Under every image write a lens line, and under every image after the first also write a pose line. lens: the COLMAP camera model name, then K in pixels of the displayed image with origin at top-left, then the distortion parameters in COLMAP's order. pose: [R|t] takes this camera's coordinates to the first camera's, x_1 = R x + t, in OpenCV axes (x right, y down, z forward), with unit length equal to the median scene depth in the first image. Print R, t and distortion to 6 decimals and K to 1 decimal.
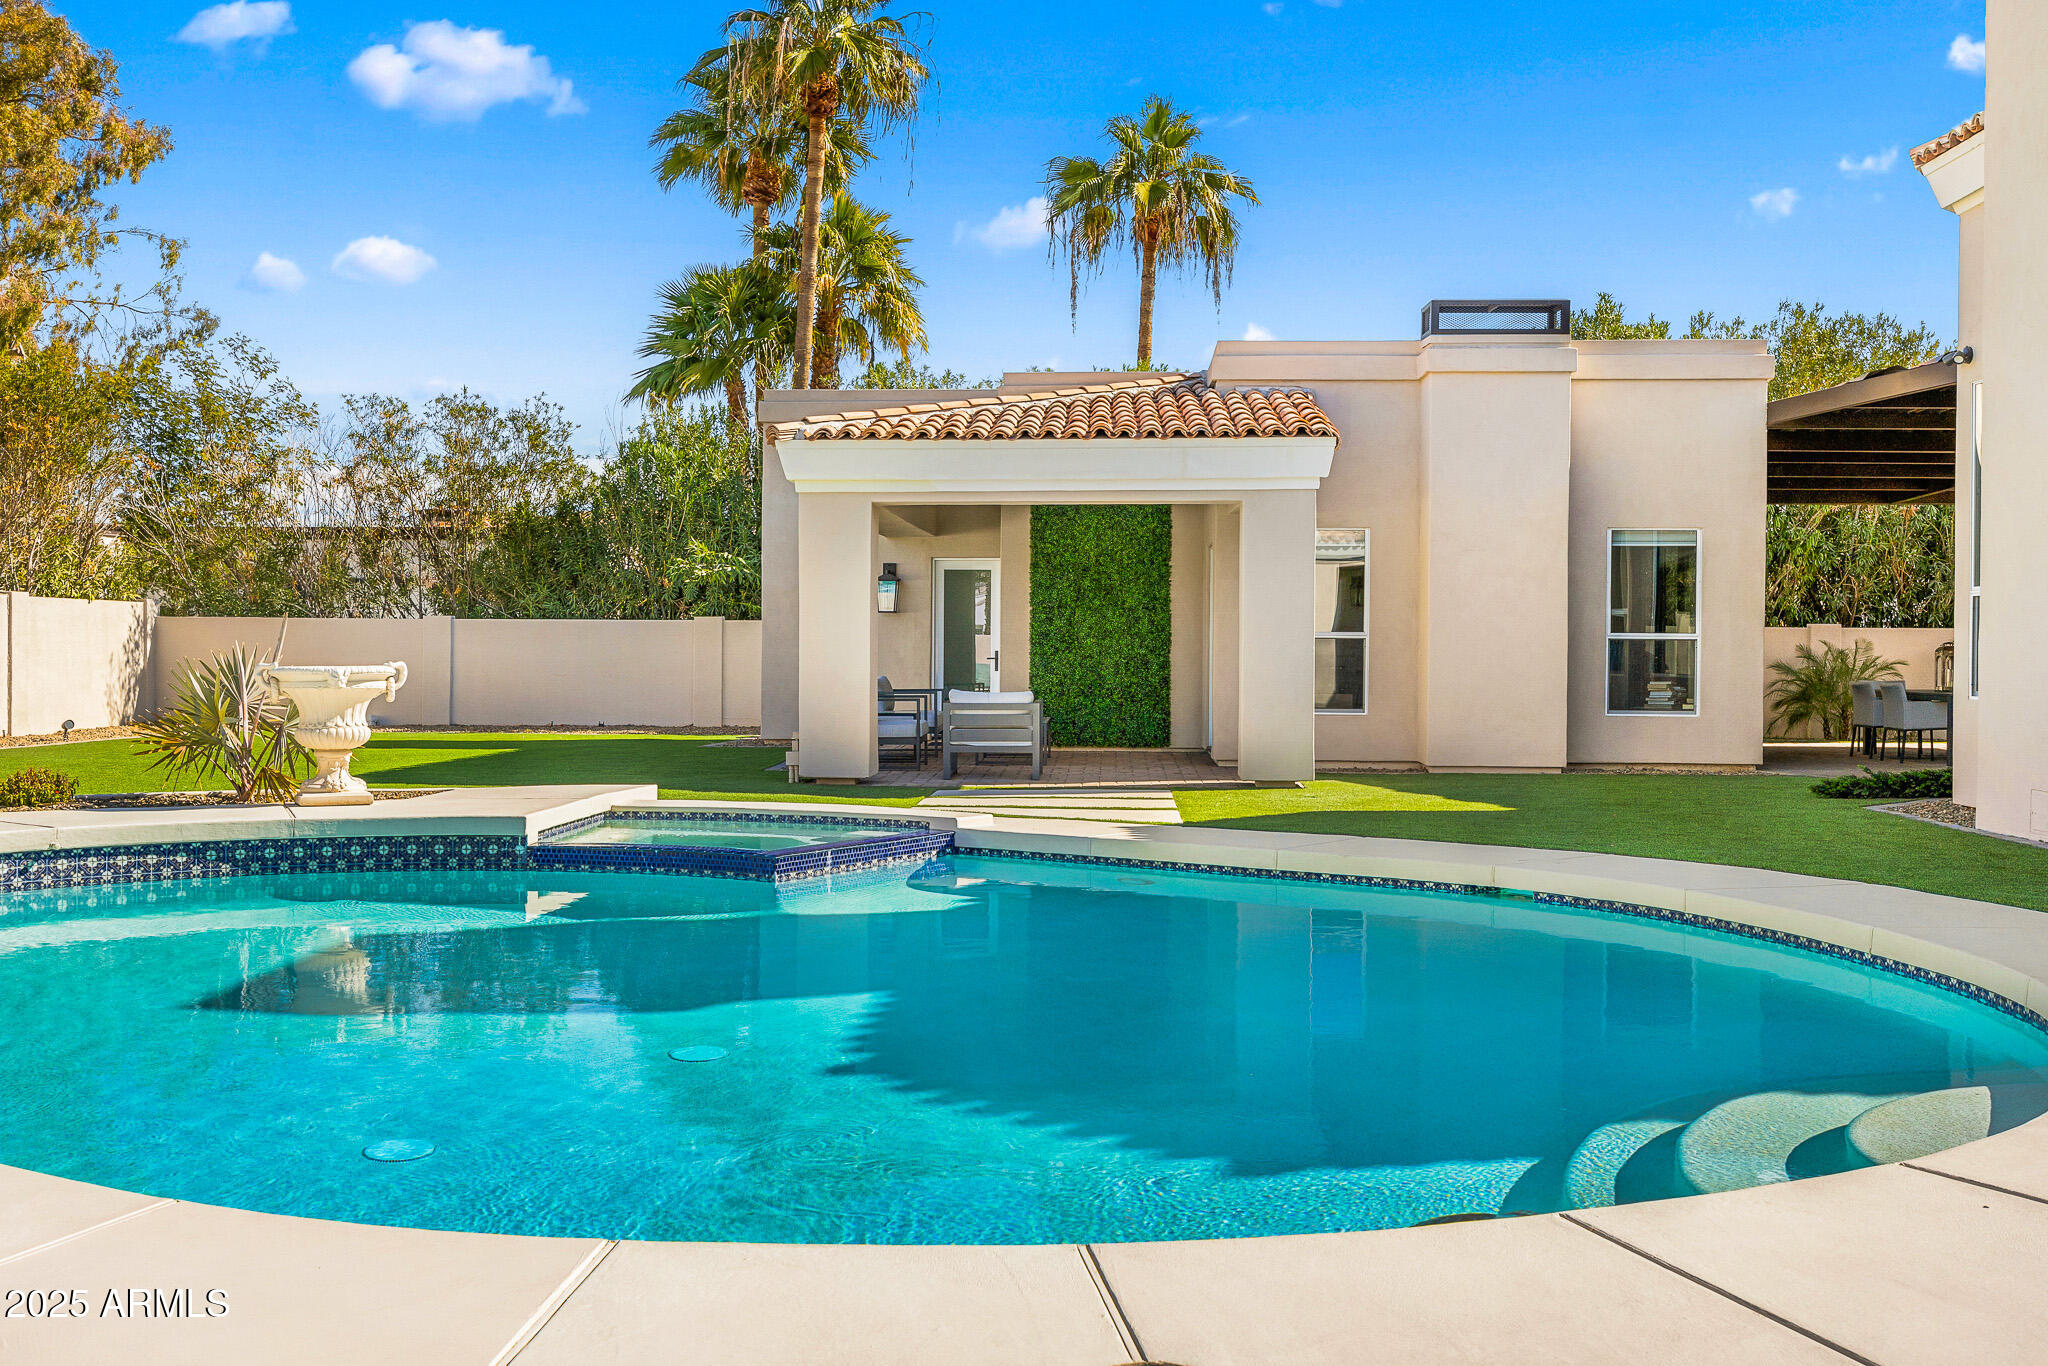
lens RADIAL K [[2021.3, 0, 1008.4], [0, 2021.3, 678.4], [0, 0, 1]] dist [0.017219, 0.000000]
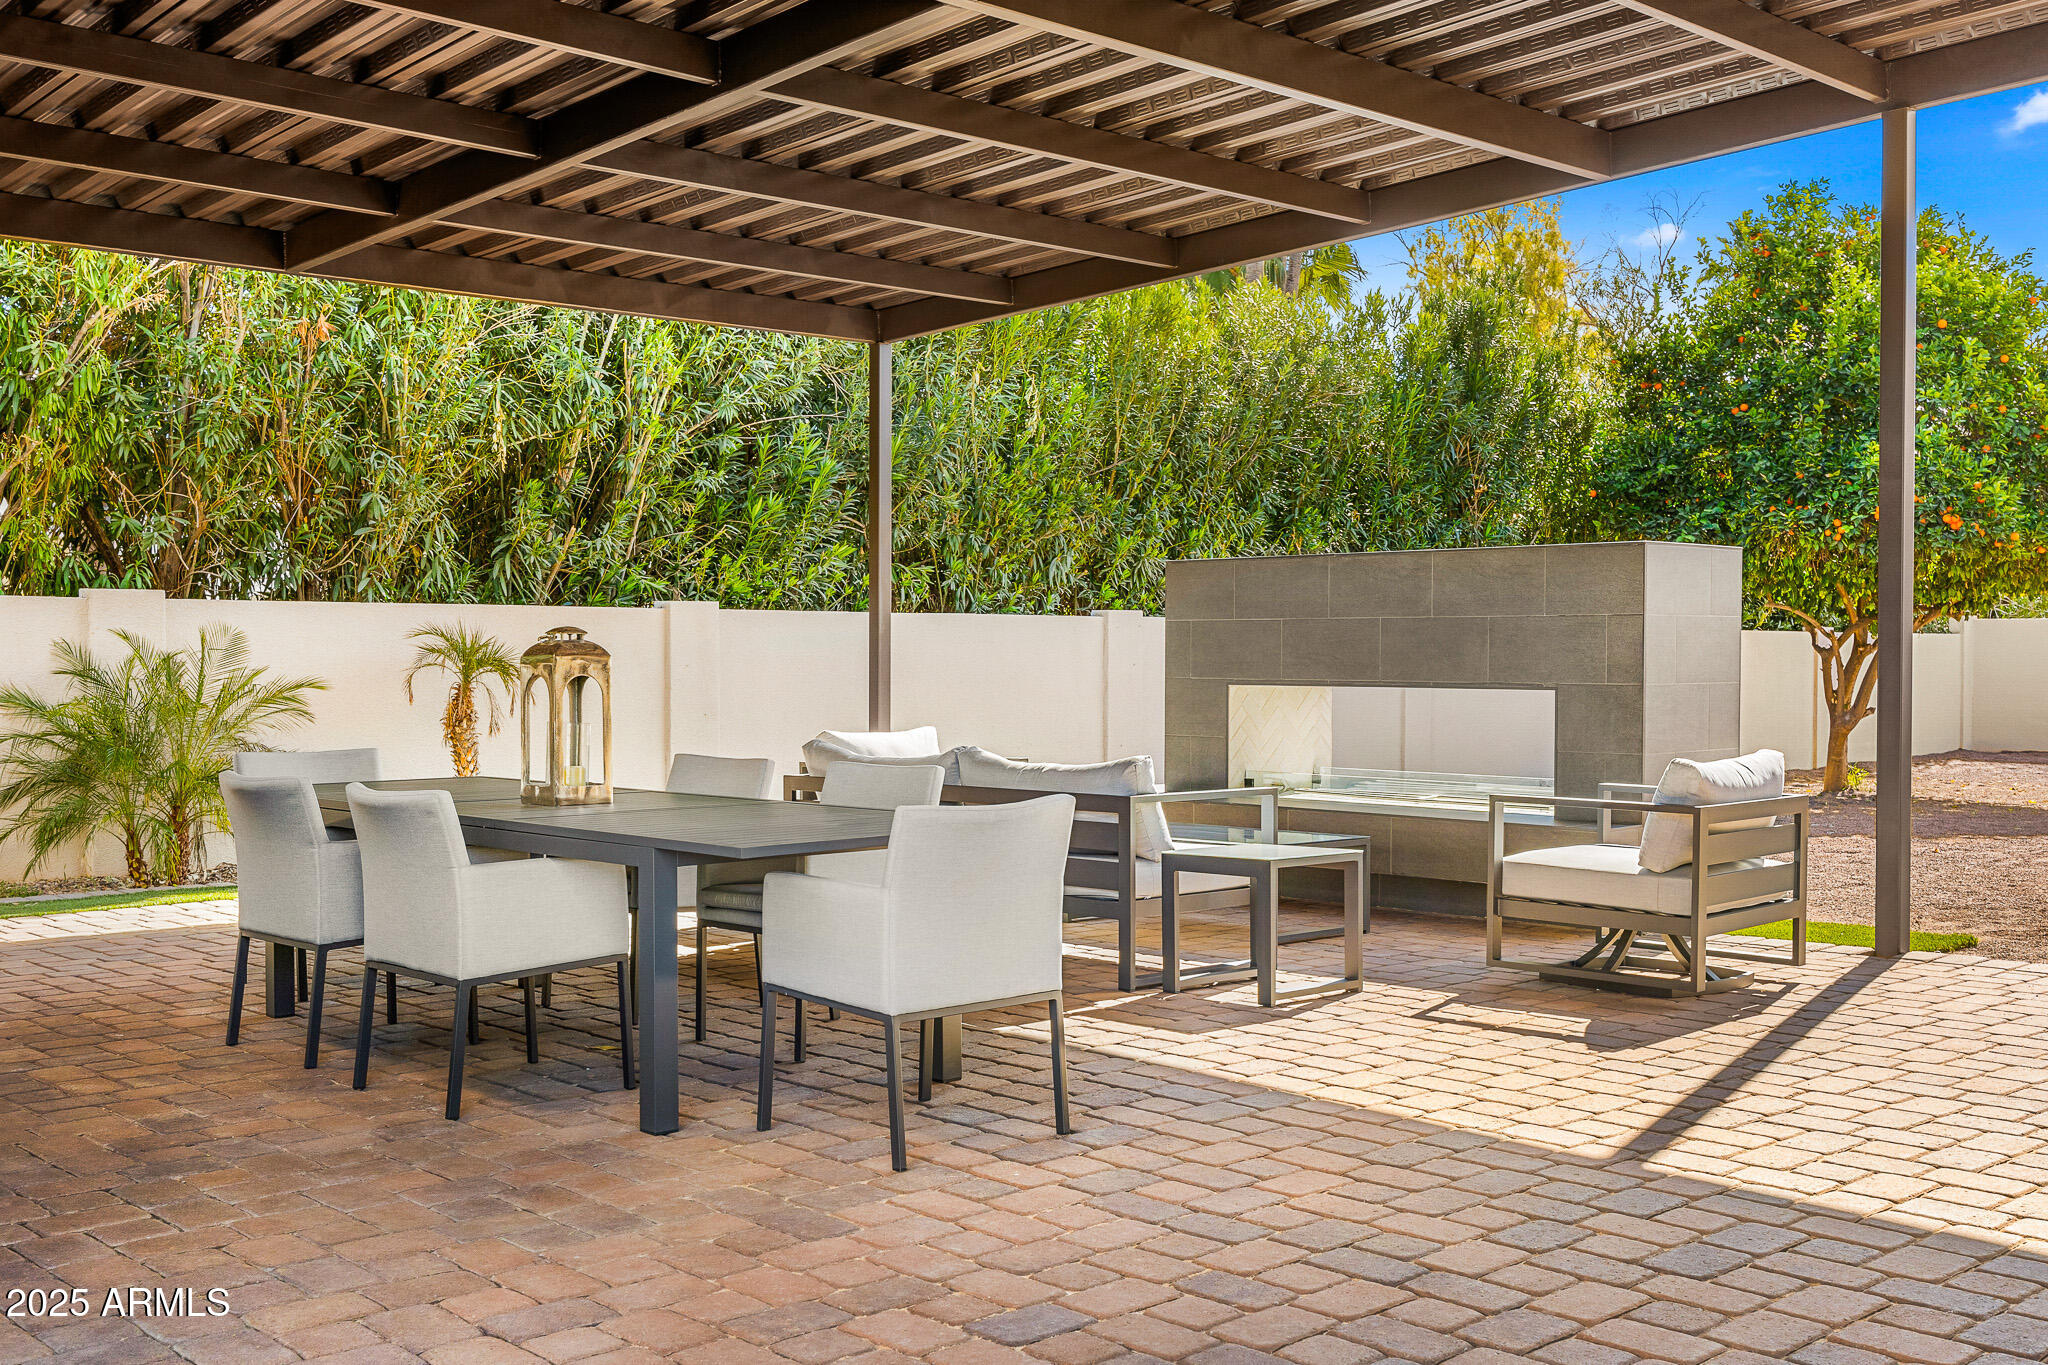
lens RADIAL K [[2021.3, 0, 1008.9], [0, 2021.3, 678.5], [0, 0, 1]] dist [0.017219, 0.000000]
pose [[0.696108, -0.021050, 0.717628, 0.236169], [0.012889, 0.999775, 0.016824, -0.013666], [-0.717821, -0.002462, 0.696223, 0.594672]]
